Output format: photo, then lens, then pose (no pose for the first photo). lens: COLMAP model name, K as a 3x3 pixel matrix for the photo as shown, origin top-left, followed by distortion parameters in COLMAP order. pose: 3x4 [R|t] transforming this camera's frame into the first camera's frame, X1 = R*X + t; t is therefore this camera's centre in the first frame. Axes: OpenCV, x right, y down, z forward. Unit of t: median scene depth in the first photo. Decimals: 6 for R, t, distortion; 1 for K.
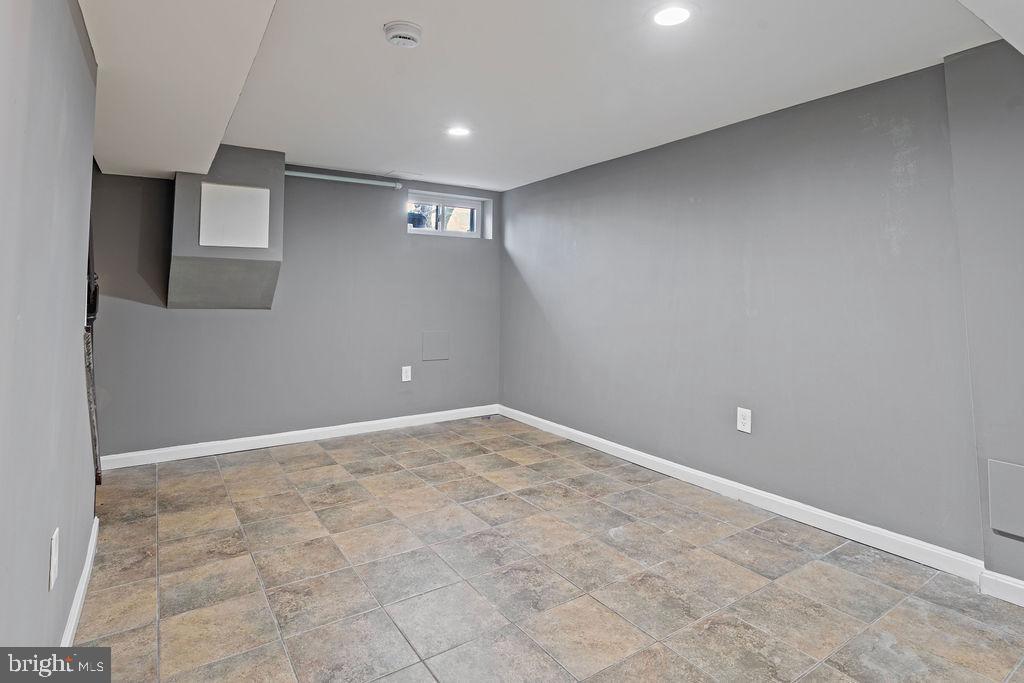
lens RADIAL K [[531.0, 0, 519.1], [0, 531.0, 261.7], [0, 0, 1]] dist [0.001163, -0.000682]
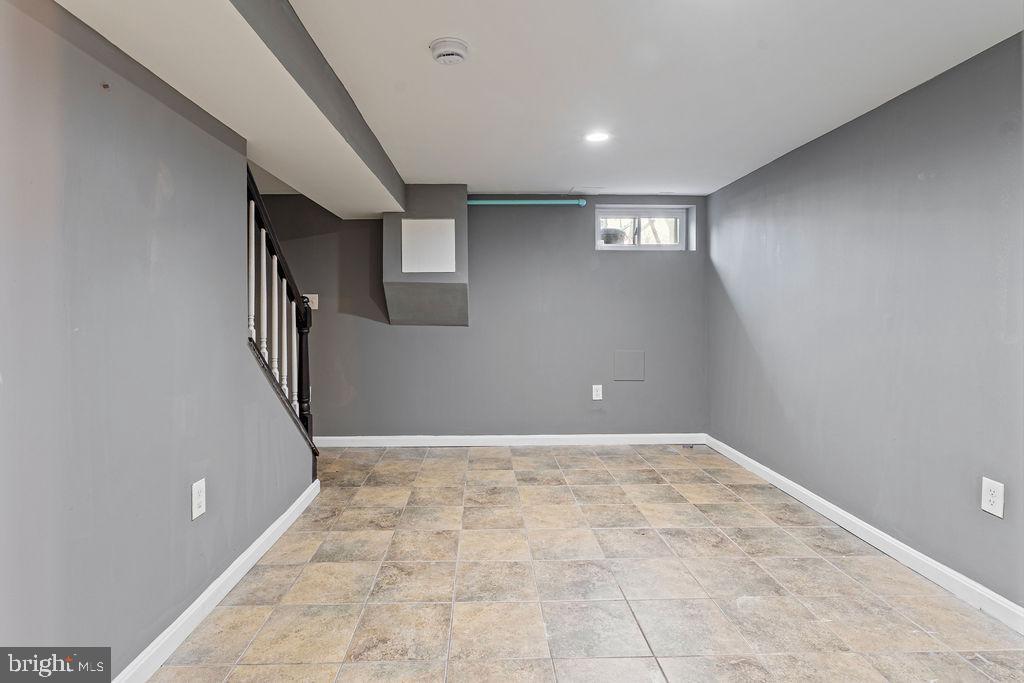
lens RADIAL K [[531.0, 0, 504.1], [0, 531.0, 316.7], [0, 0, 1]] dist [0.001163, -0.000682]
pose [[0.847821, 0.000604, -0.530281, 0.287380], [0.036174, 0.997604, 0.058971, 0.008493], [0.529047, -0.069179, 0.845768, 0.132591]]
